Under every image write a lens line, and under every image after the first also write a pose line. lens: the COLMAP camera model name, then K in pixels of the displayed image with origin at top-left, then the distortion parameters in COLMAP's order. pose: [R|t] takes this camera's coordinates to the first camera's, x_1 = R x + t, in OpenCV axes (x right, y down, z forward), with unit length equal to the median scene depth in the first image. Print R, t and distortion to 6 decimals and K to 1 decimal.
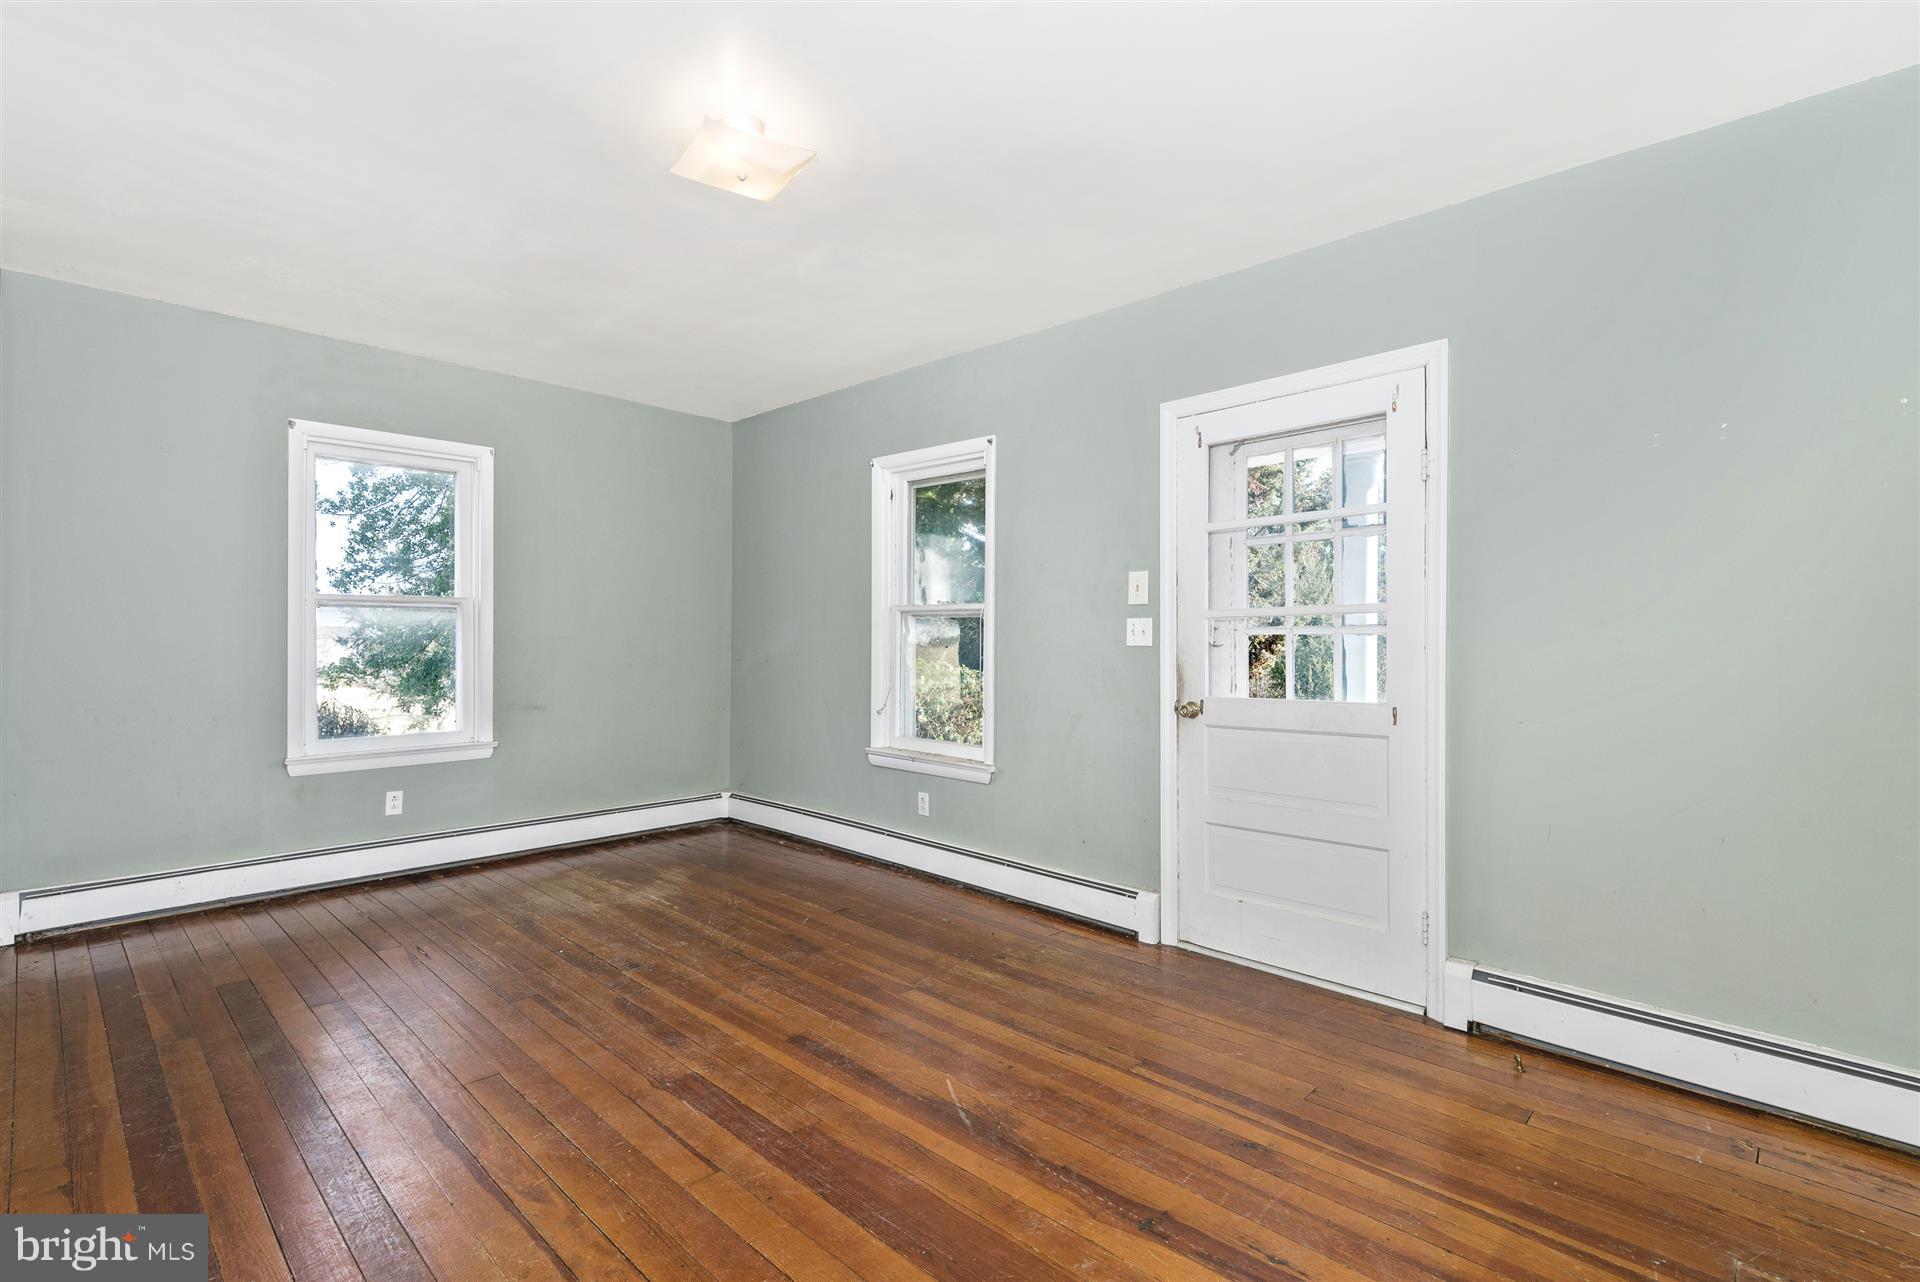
lens RADIAL K [[873.8, 0, 964.4], [0, 873.8, 644.0], [0, 0, 1]] dist [0.022848, -0.003265]
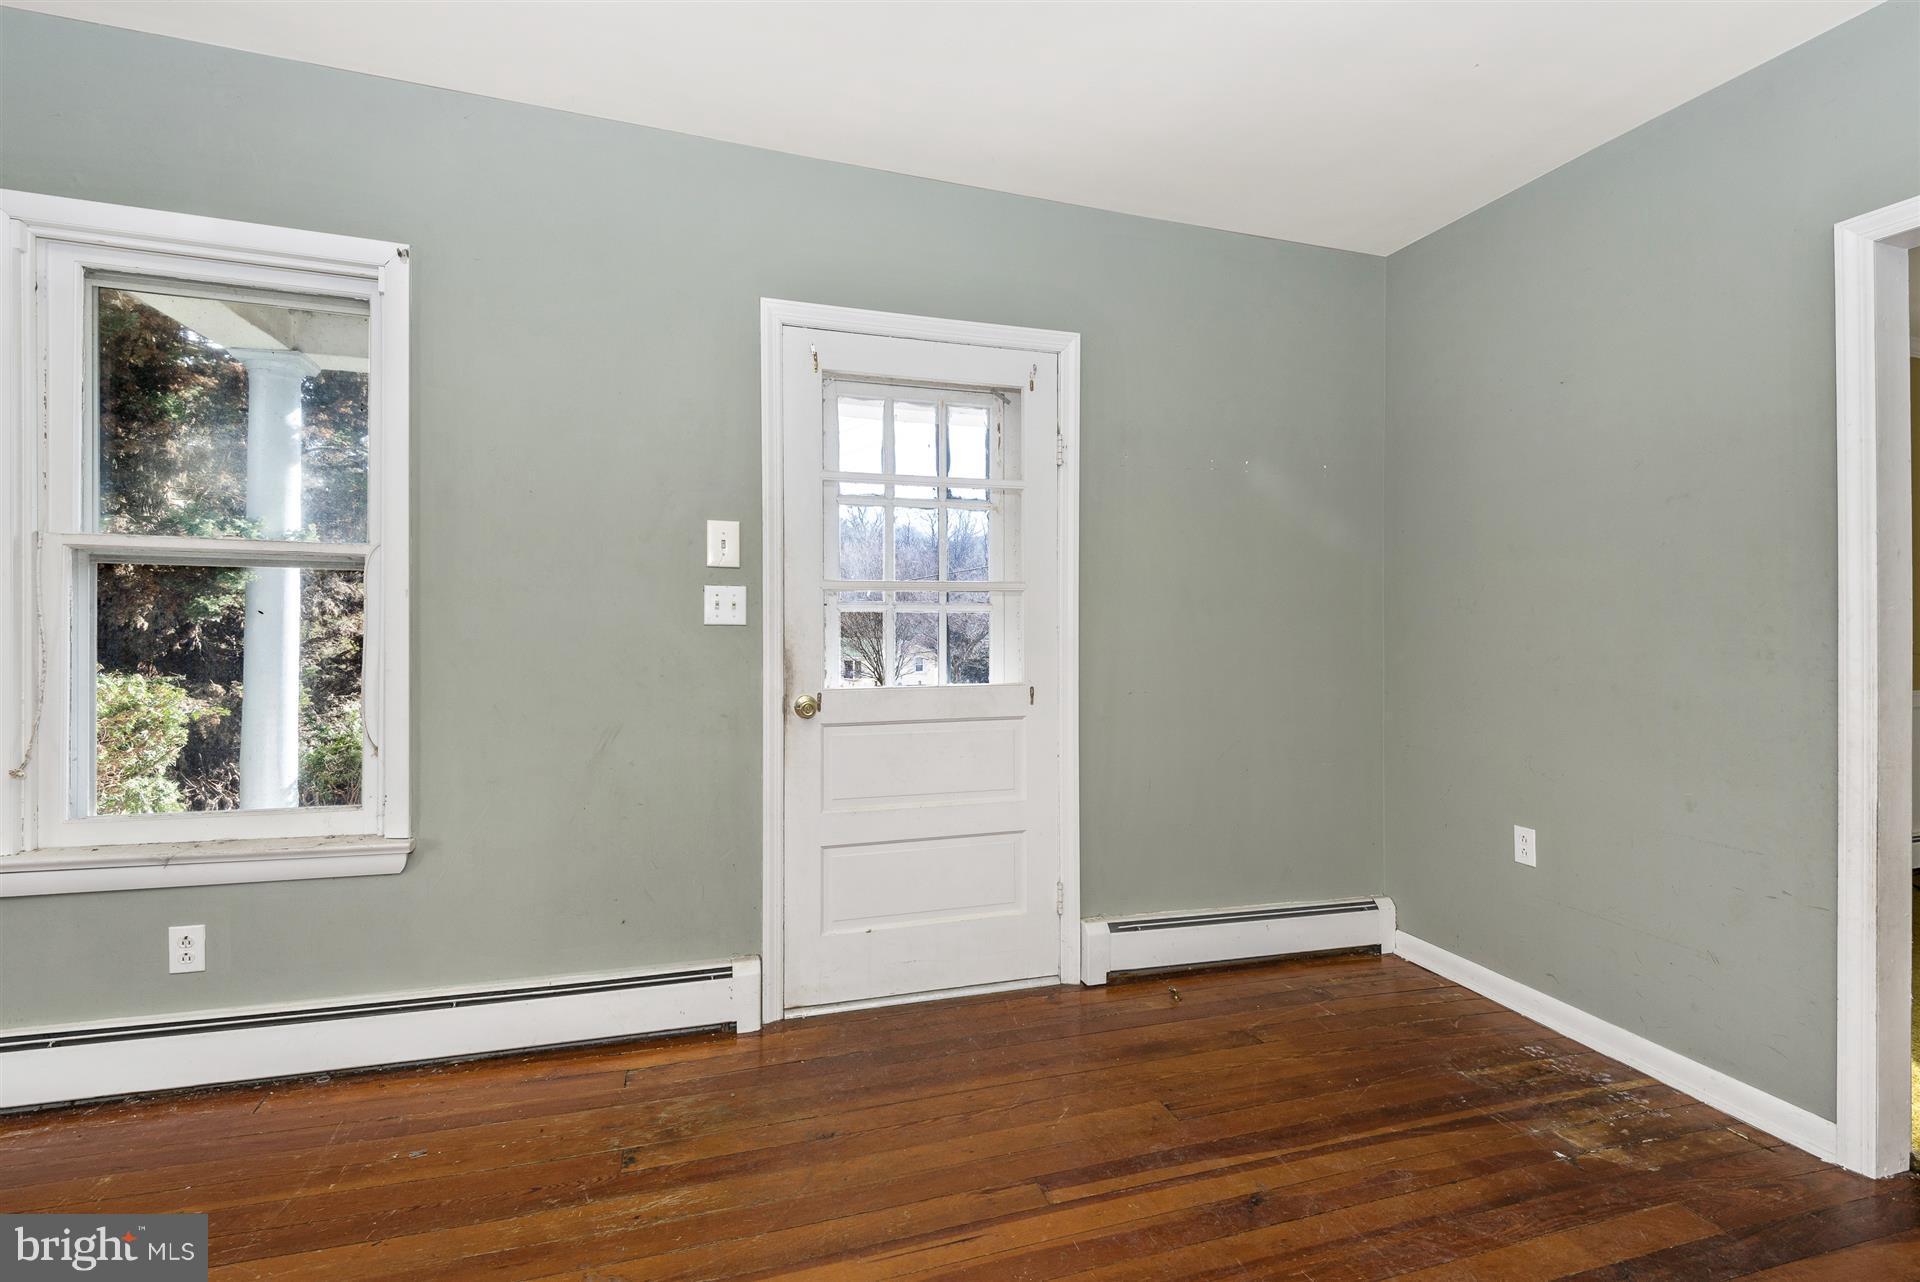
lens RADIAL K [[873.8, 0, 985.0], [0, 873.8, 609.9], [0, 0, 1]] dist [0.022848, -0.003265]
pose [[0.480146, 0.005456, 0.877172, -0.366975], [-0.009259, 0.999956, -0.001152, -0.012067], [-0.877140, -0.007569, 0.480175, 0.513049]]
